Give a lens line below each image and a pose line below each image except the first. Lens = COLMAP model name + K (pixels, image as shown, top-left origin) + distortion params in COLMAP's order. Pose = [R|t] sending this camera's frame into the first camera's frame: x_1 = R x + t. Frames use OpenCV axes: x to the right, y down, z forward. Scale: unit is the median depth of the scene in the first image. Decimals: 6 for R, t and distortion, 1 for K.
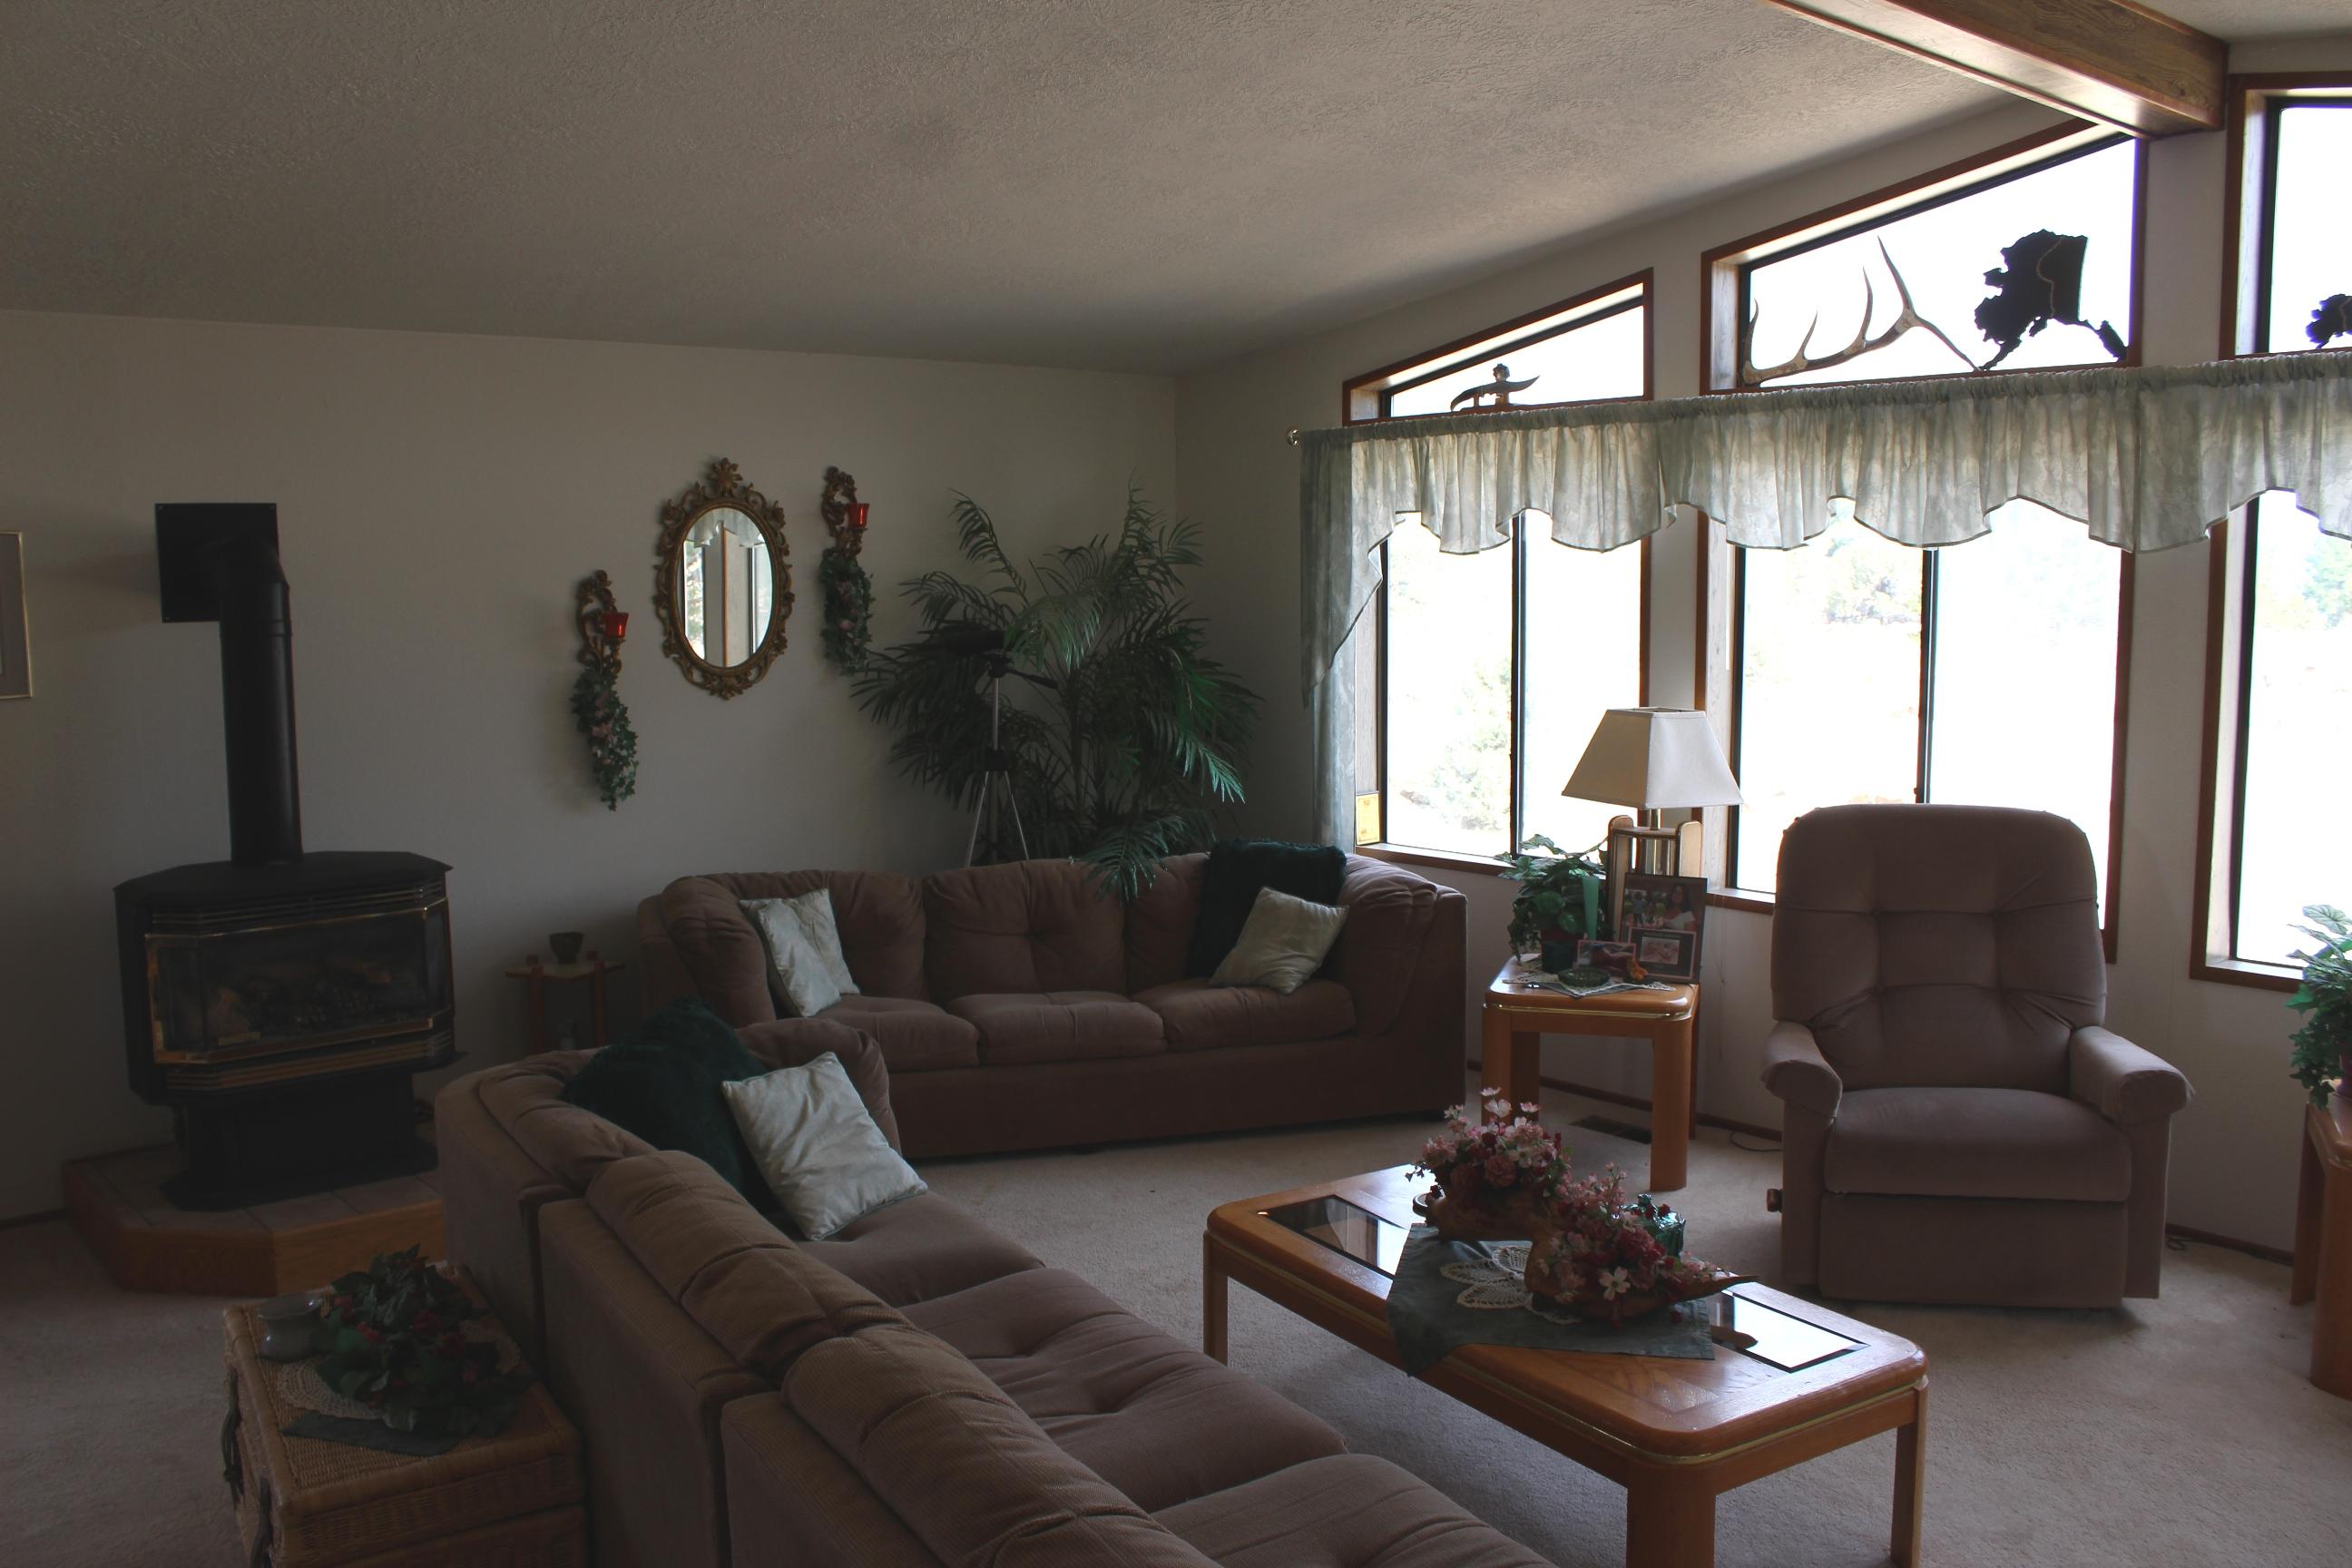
lens RADIAL K [[1945.2, 0, 1140.1], [0, 1945.2, 784.4], [0, 0, 1]] dist [-0.166872, 0.151208]
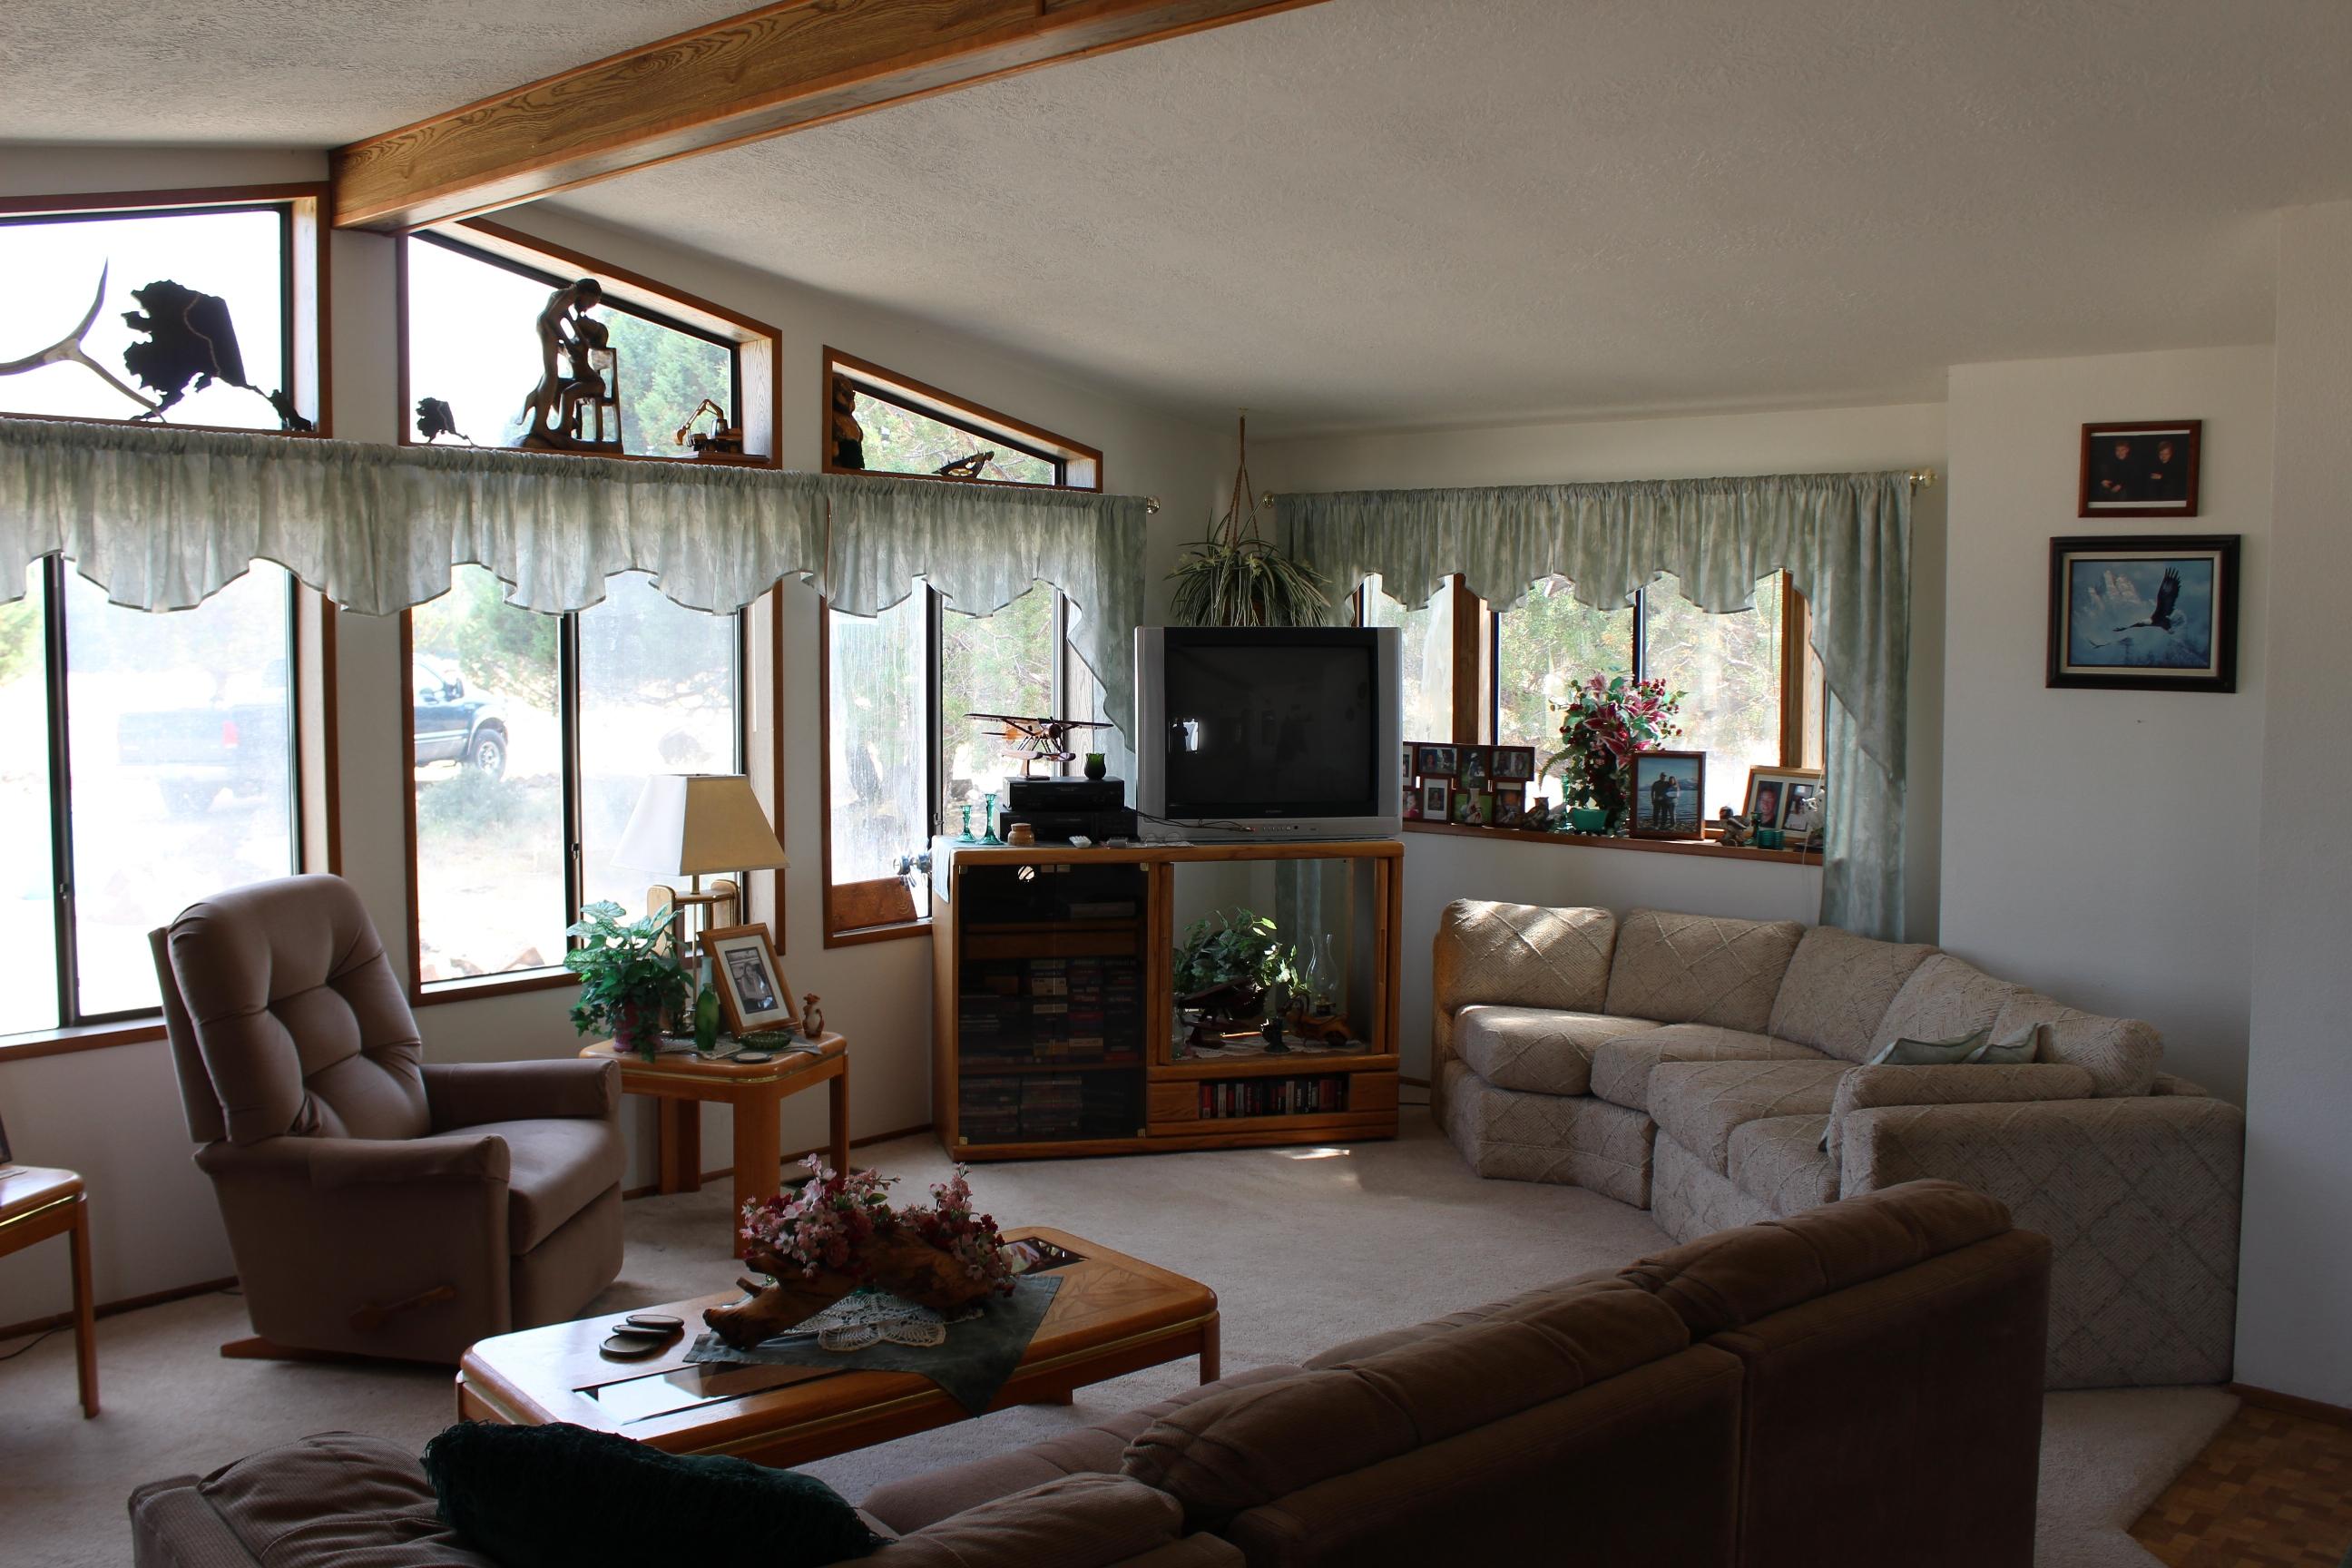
lens RADIAL K [[2120.6, 0, 1176.0], [0, 2120.6, 784.0], [0, 0, 1]] dist [-0.180474, 0.159918]
pose [[-0.184988, -0.060577, 0.980872, -0.665454], [0.112045, 0.990290, 0.082290, -0.072482], [-0.976333, 0.125125, -0.176405, 0.738846]]
